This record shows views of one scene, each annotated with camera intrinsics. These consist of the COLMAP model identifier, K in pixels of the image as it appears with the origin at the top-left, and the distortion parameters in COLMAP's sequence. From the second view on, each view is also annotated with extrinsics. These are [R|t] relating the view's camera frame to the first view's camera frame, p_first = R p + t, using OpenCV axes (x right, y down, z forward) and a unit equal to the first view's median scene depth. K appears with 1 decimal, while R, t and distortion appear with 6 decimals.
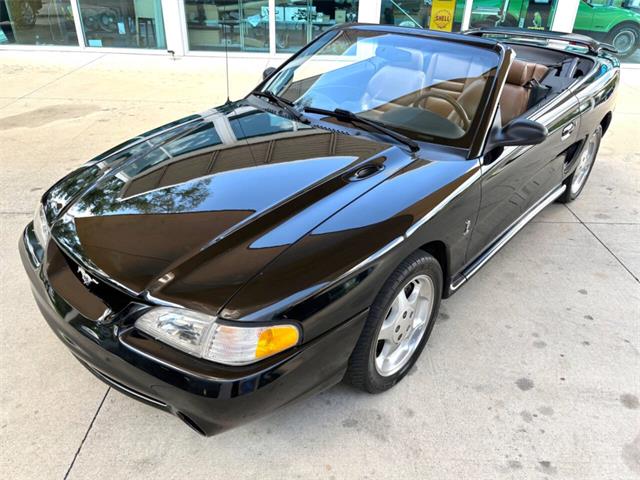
lens RADIAL K [[538.5, 0, 318.7], [0, 538.5, 255.4], [0, 0, 1]] dist [0.008689, -0.000444]
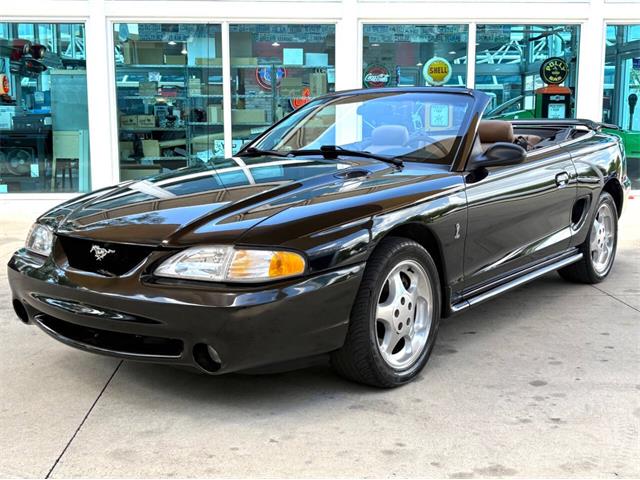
lens RADIAL K [[971.9, 0, 320.0], [0, 971.9, 240.0], [0, 0, 1]] dist [0.188801, -1.377418]
pose [[0.997869, -0.037618, 0.053305, -0.081804], [0.056294, 0.909430, -0.412030, 0.702238], [-0.032977, 0.414153, 0.909610, -0.656955]]
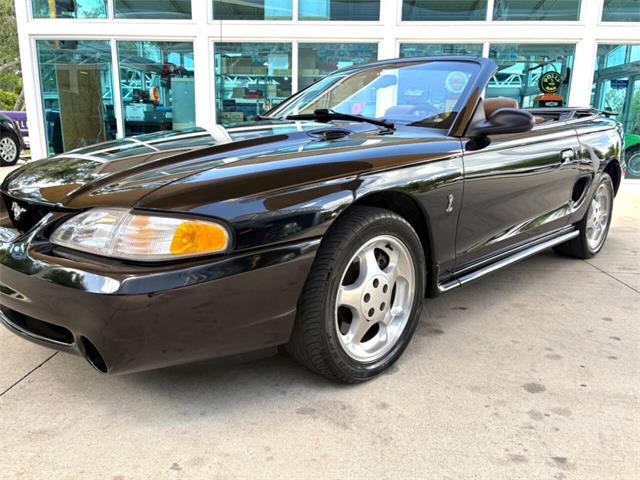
lens RADIAL K [[538.5, 0, 318.7], [0, 538.5, 255.4], [0, 0, 1]] dist [0.008689, -0.000444]
pose [[0.996624, 0.008778, -0.081627, 0.130419], [-0.035419, 0.942951, -0.331044, 0.332581], [0.074064, 0.332817, 0.940078, 0.165359]]
